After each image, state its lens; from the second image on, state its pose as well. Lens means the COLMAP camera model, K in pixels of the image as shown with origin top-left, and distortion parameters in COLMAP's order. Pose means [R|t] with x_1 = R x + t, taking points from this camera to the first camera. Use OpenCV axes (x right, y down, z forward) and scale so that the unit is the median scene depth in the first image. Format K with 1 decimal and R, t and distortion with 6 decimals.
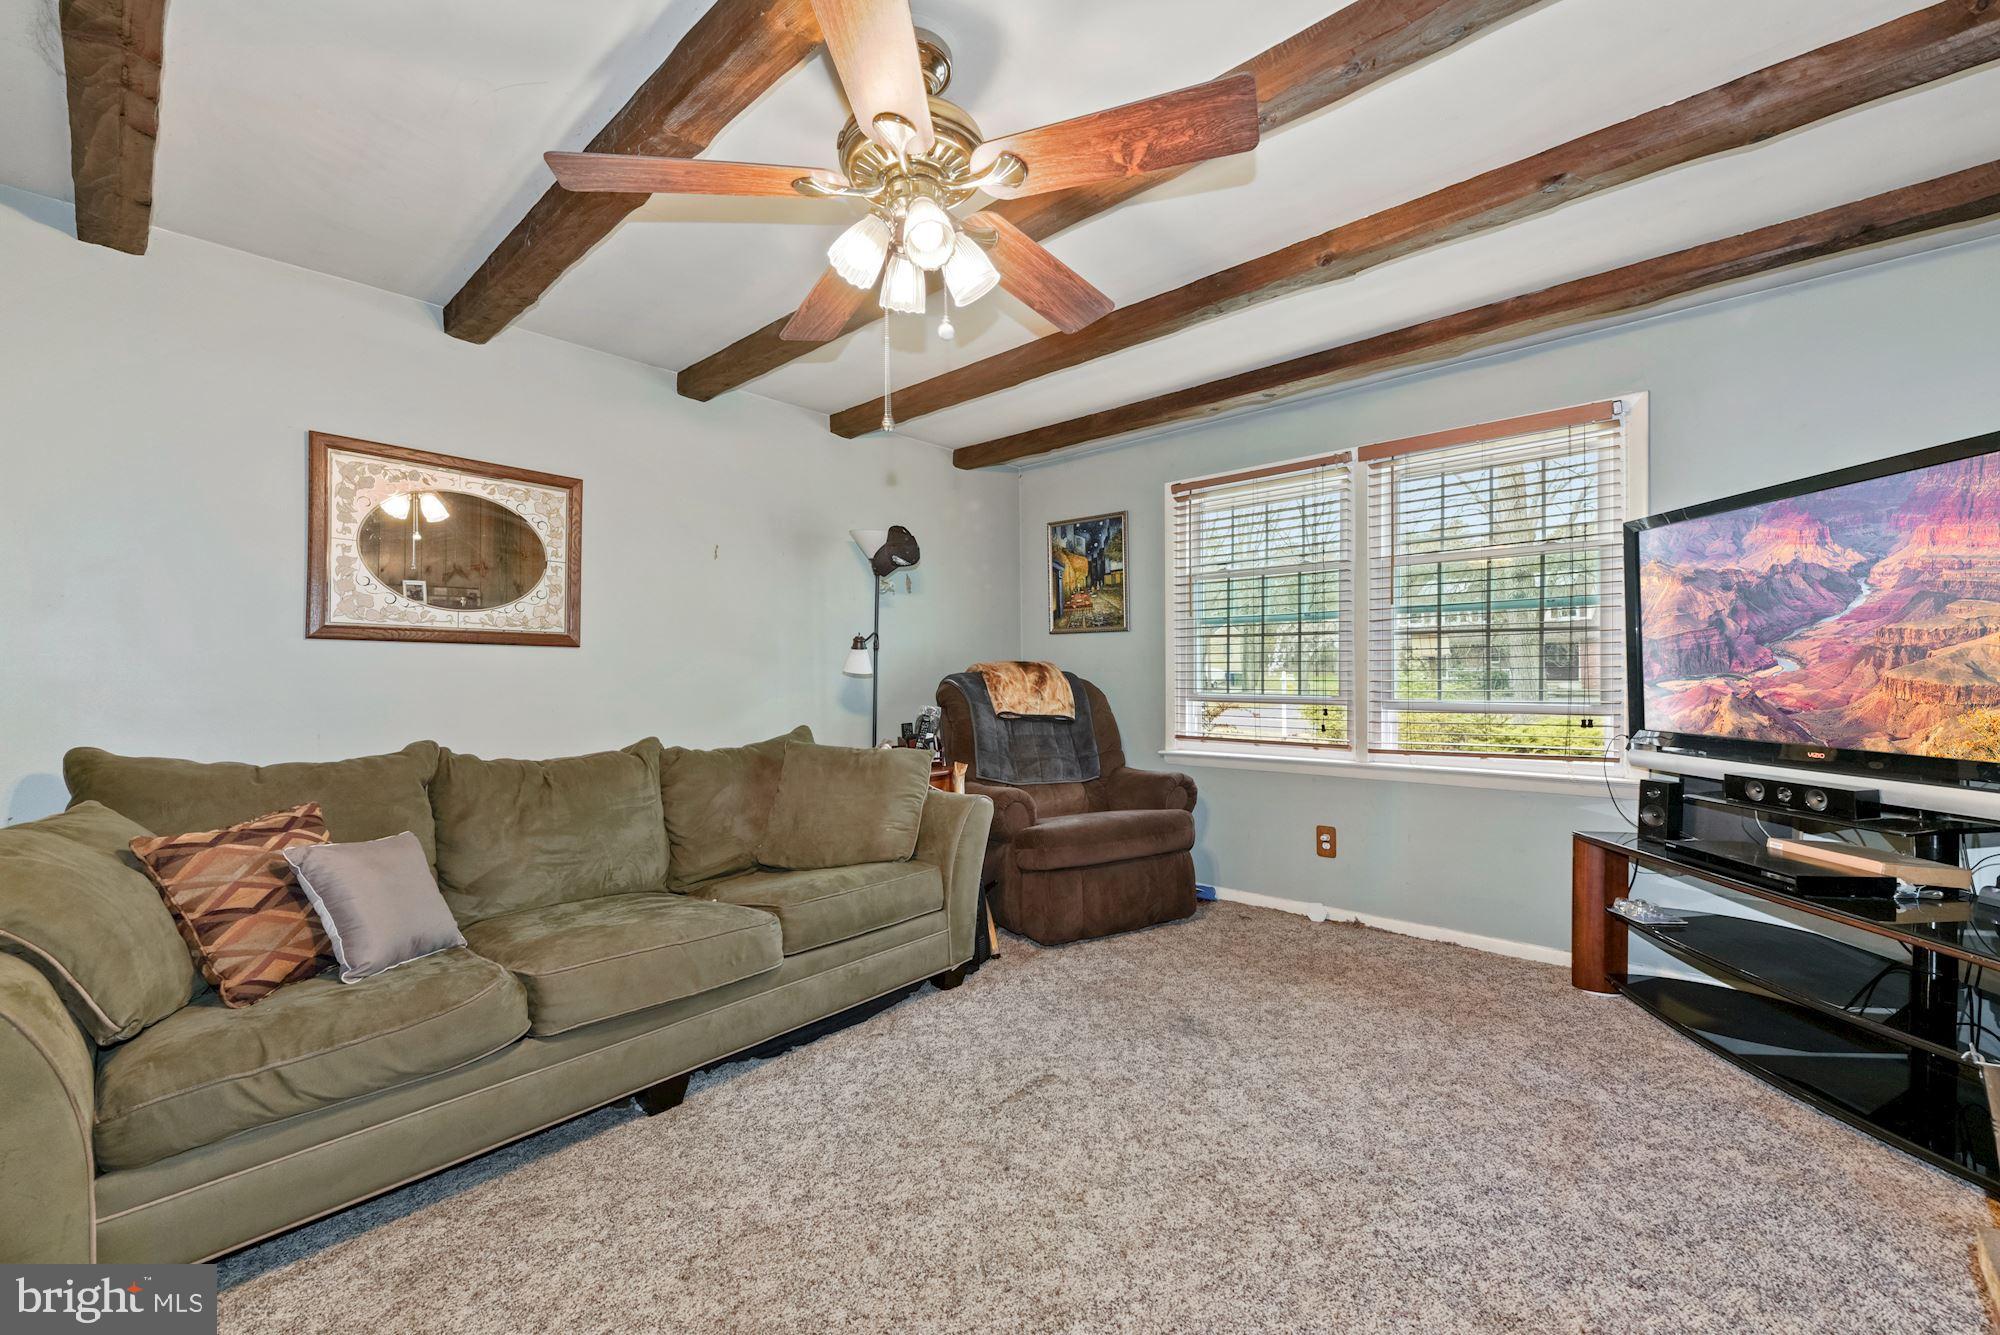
lens RADIAL K [[797.5, 0, 999.1], [0, 797.5, 676.3], [0, 0, 1]] dist [0.000130, -0.000339]
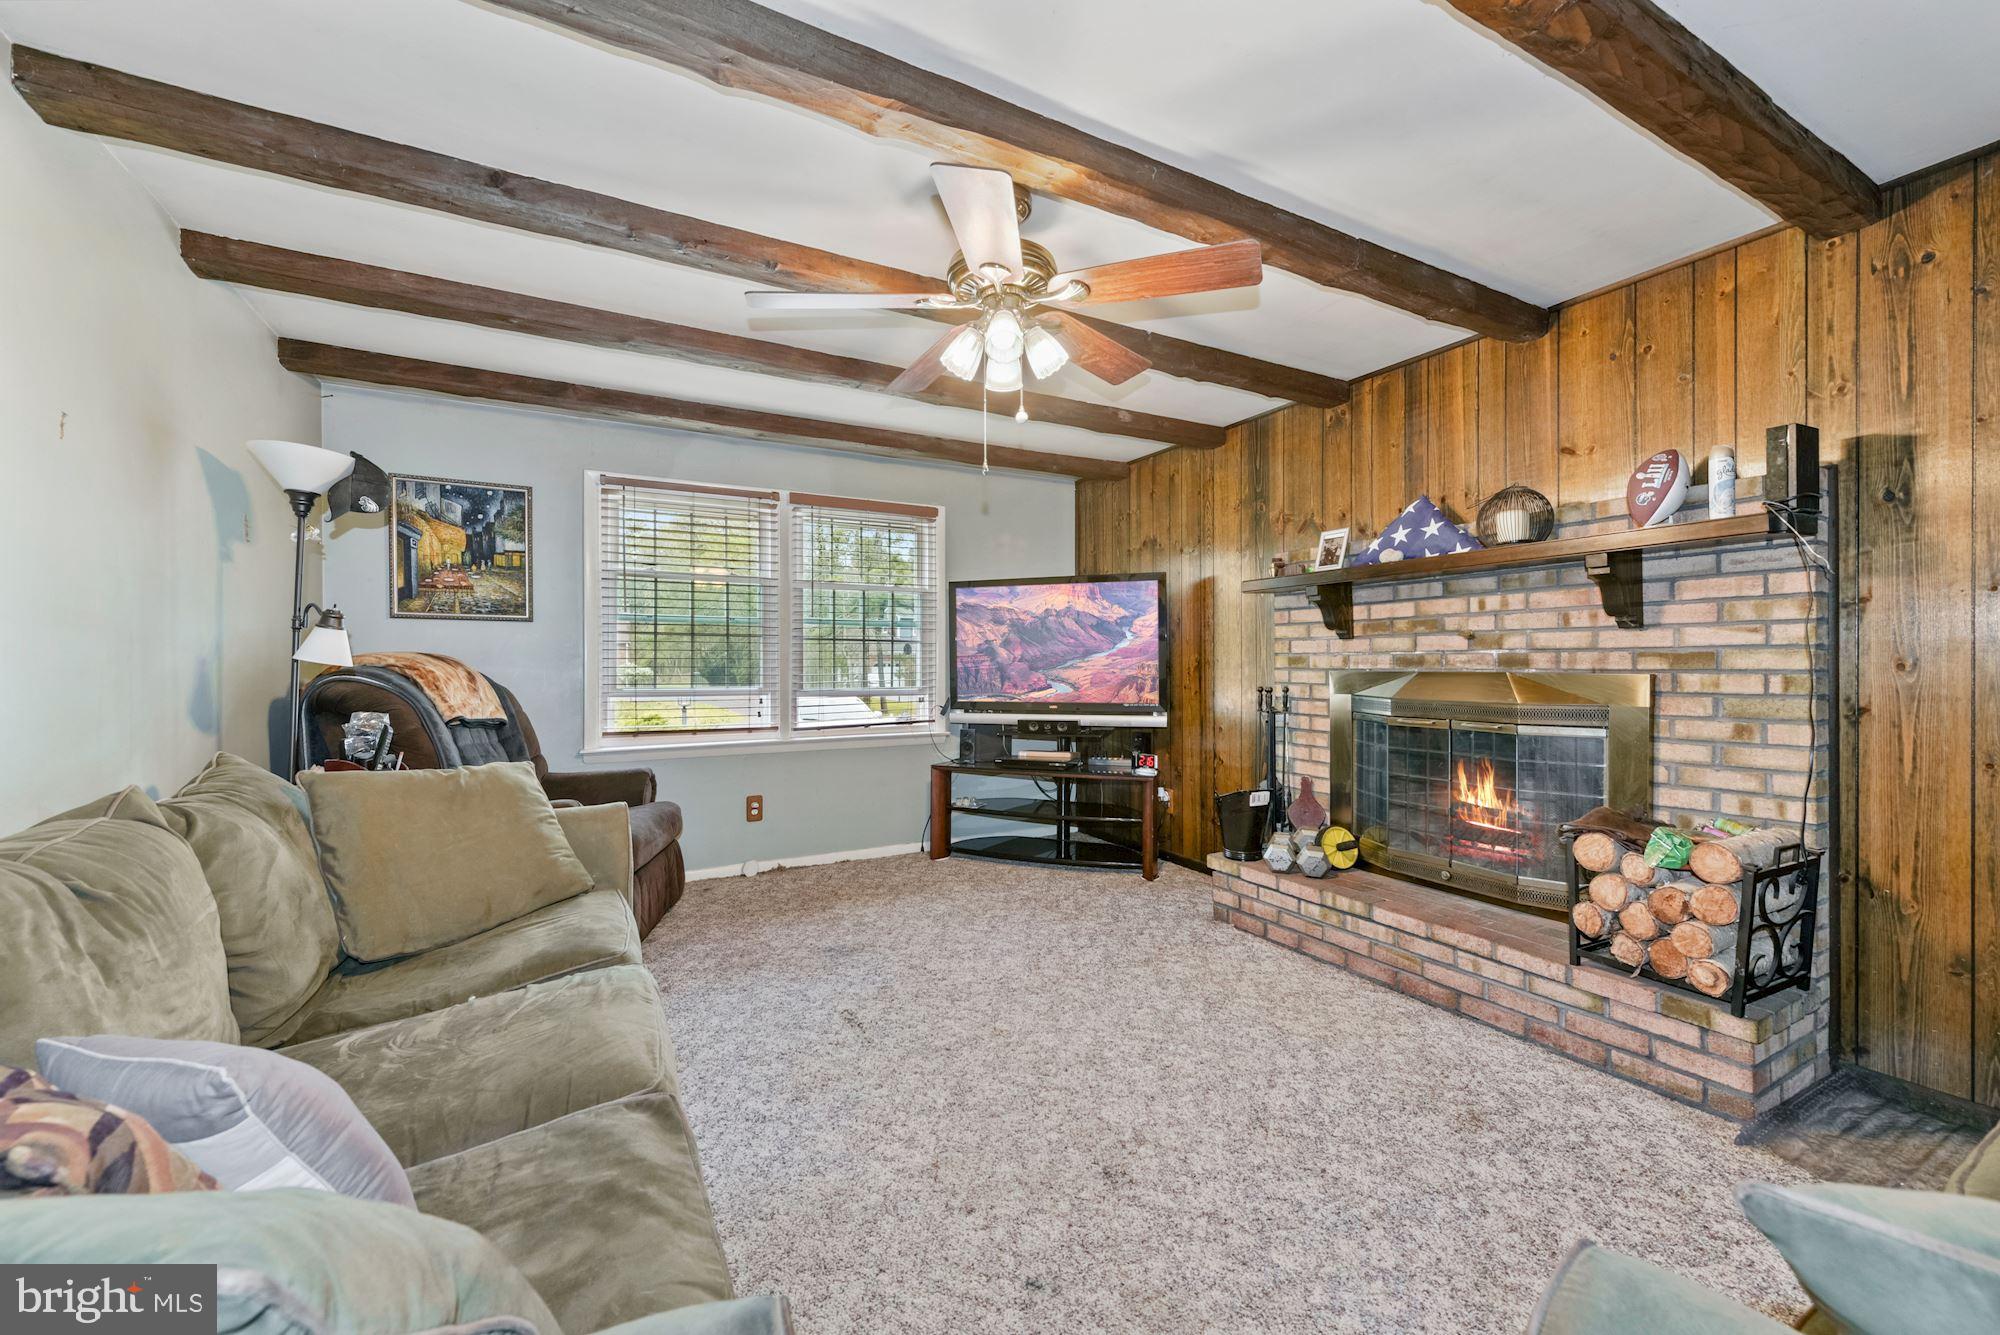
lens RADIAL K [[780.0, 0, 1008.8], [0, 780.0, 667.3], [0, 0, 1]] dist [-0.000878, -0.000155]
pose [[0.329850, 0.007224, 0.944006, -0.602651], [0.005952, 0.999935, -0.009732, 0.007711], [-0.944015, 0.008828, 0.329786, 0.255656]]
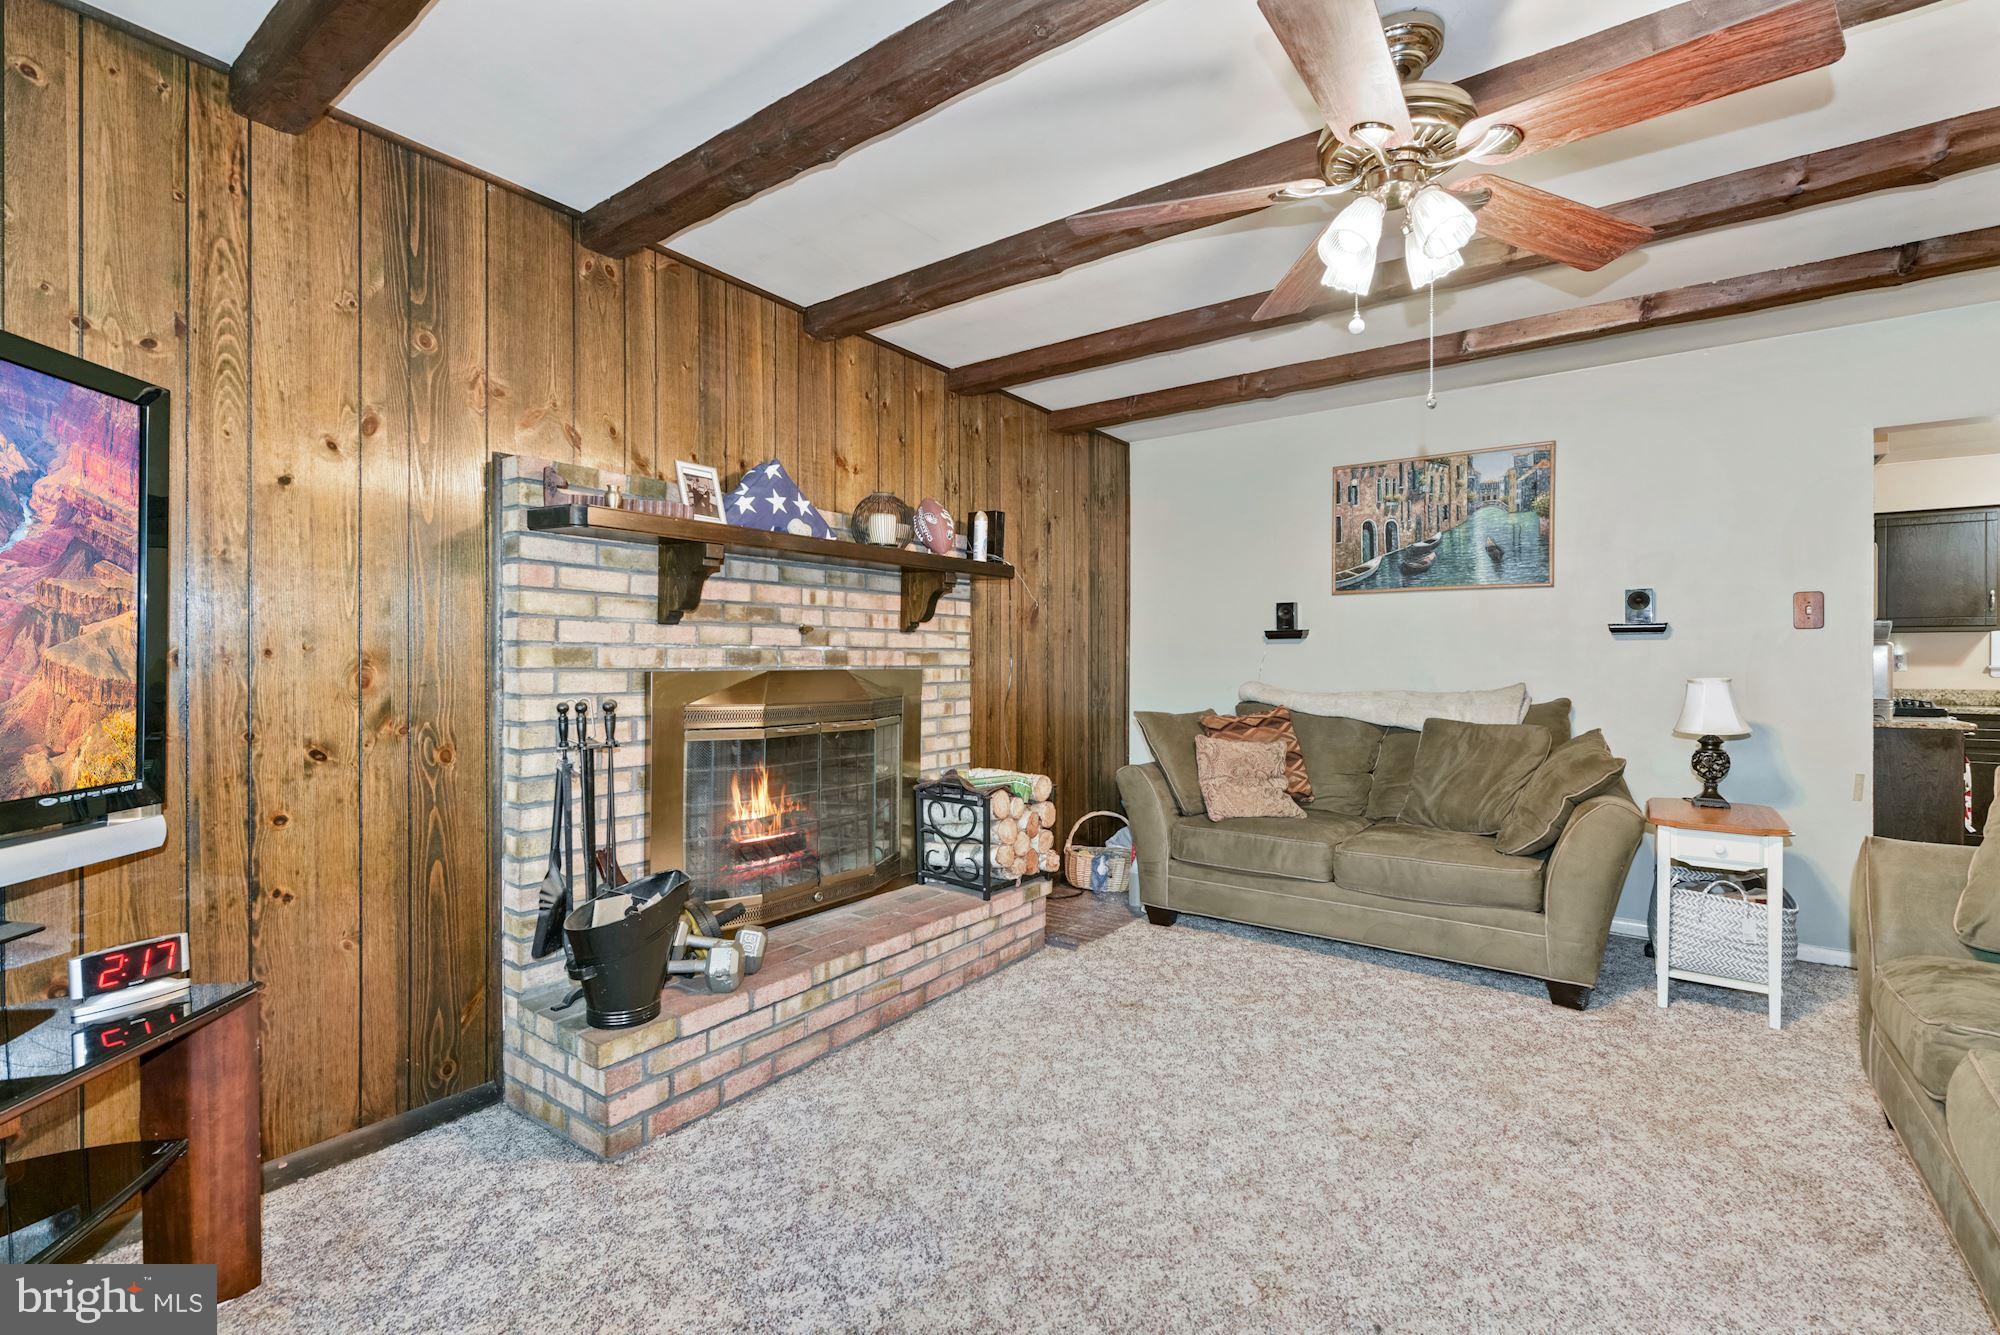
lens RADIAL K [[880.0, 0, 1002.4], [0, 880.0, 662.5], [0, 0, 1]] dist [-0.000499, -0.000304]
pose [[-0.995027, 0.011132, -0.098984, 0.225556], [0.009984, 0.999877, 0.012089, -0.007947], [0.099107, 0.011040, -0.995016, 0.929358]]
